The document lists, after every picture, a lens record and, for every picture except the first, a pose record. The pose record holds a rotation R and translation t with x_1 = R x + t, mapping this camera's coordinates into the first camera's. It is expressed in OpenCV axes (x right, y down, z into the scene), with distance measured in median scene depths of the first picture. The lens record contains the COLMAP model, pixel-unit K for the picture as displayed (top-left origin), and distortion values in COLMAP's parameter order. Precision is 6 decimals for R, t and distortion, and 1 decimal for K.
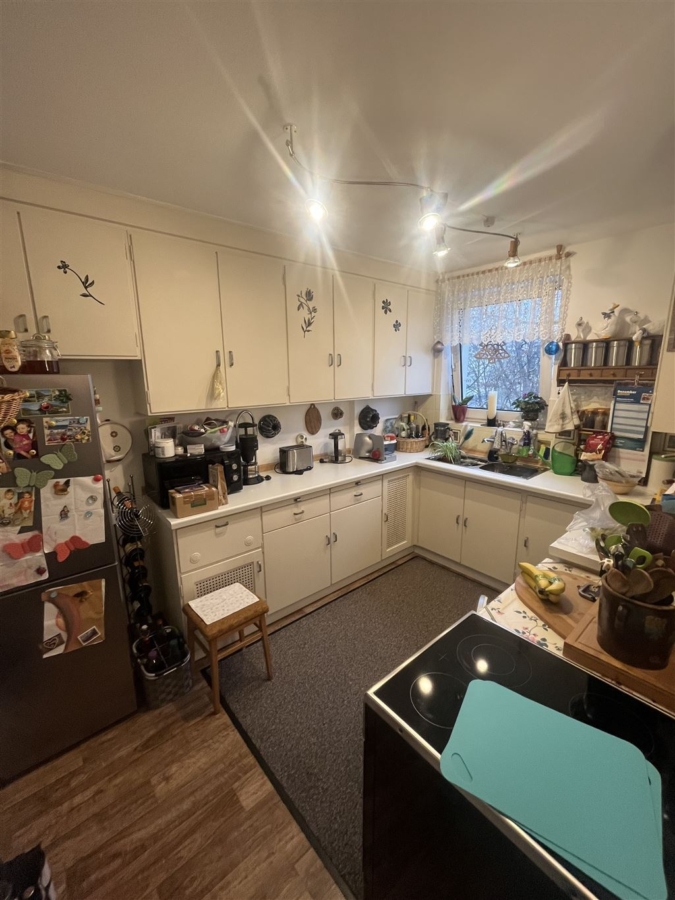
lens RADIAL K [[369.2, 0, 337.5], [0, 369.2, 450.0], [0, 0, 1]] dist [-0.001544, -0.000165]
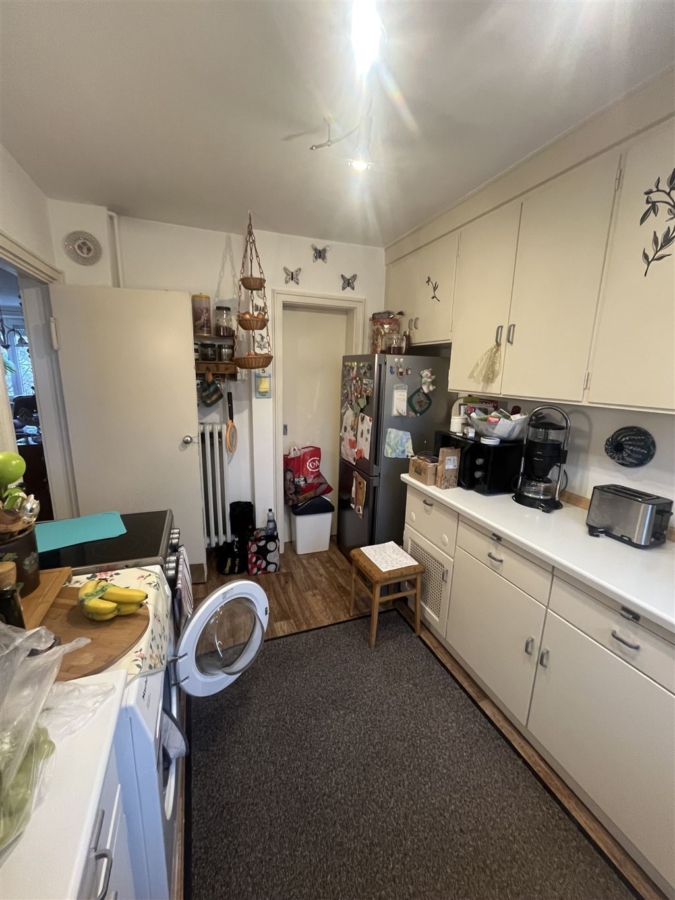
lens RADIAL K [[369.2, 0, 337.5], [0, 369.2, 450.0], [0, 0, 1]] dist [-0.001544, -0.000165]
pose [[-0.343613, 0.202149, -0.917096, 0.668957], [-0.214391, 0.933884, 0.286176, -0.169029], [0.914312, 0.294951, -0.277556, 1.006489]]
